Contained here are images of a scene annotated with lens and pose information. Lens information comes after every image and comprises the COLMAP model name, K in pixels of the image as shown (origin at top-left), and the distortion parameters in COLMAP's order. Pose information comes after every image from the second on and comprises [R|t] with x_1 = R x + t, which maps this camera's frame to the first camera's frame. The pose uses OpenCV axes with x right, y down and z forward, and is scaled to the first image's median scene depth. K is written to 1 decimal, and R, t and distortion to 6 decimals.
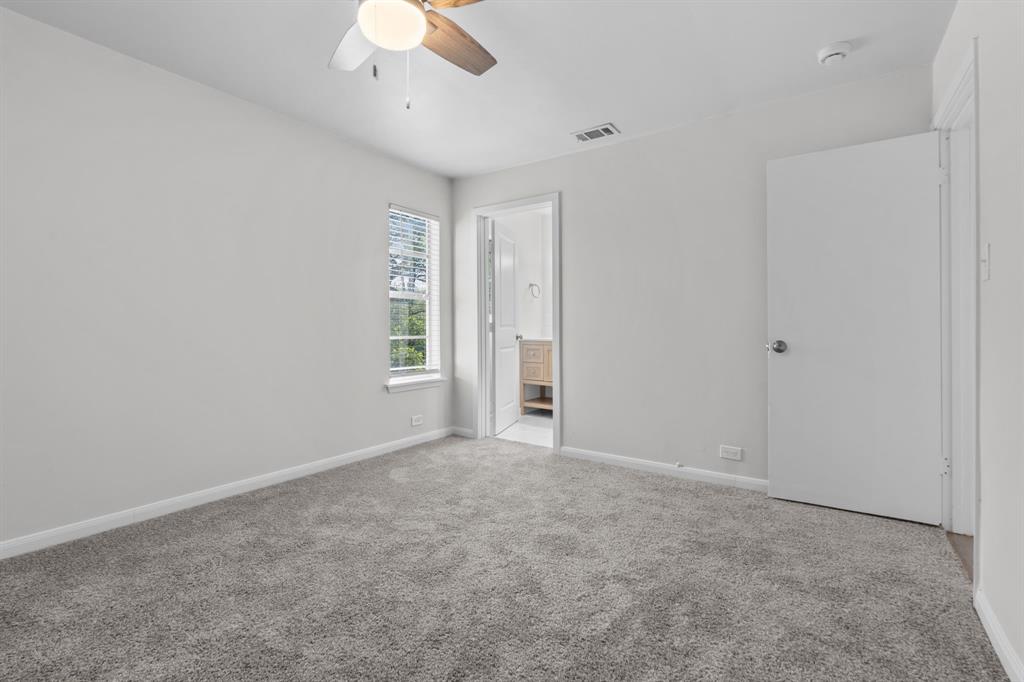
lens RADIAL K [[450.3, 0, 505.5], [0, 450.3, 323.8], [0, 0, 1]] dist [-0.008493, 0.000286]
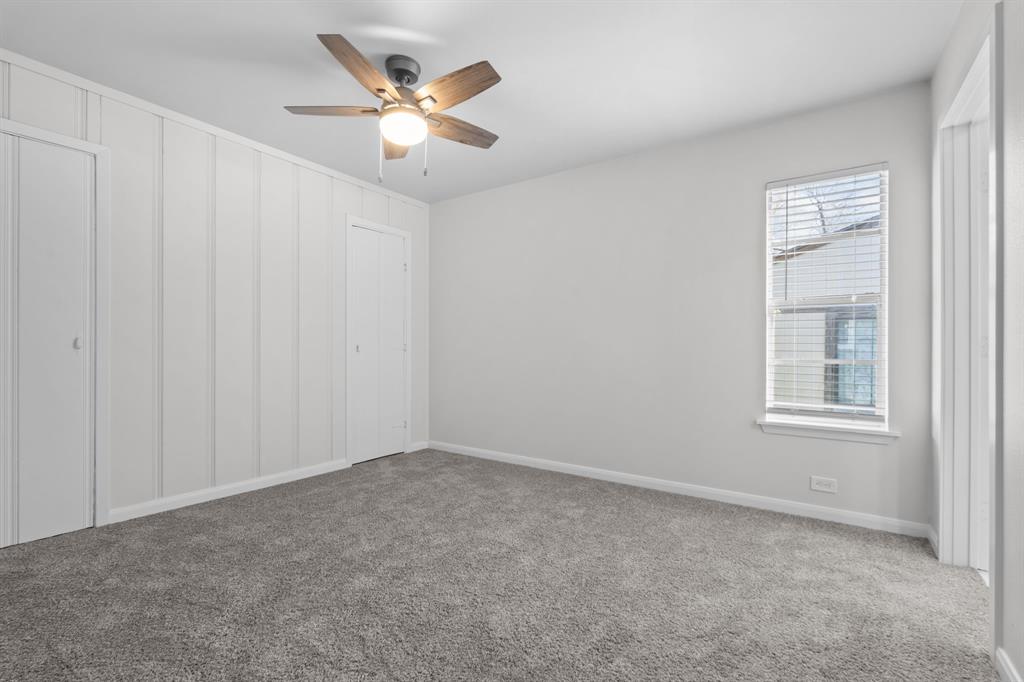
lens RADIAL K [[450.3, 0, 511.9], [0, 450.3, 346.9], [0, 0, 1]] dist [-0.008493, 0.000286]
pose [[0.024533, -0.001925, -0.999697, 0.468439], [0.003503, 0.999992, -0.001839, 0.008513], [0.999693, -0.003456, 0.024539, 0.524441]]
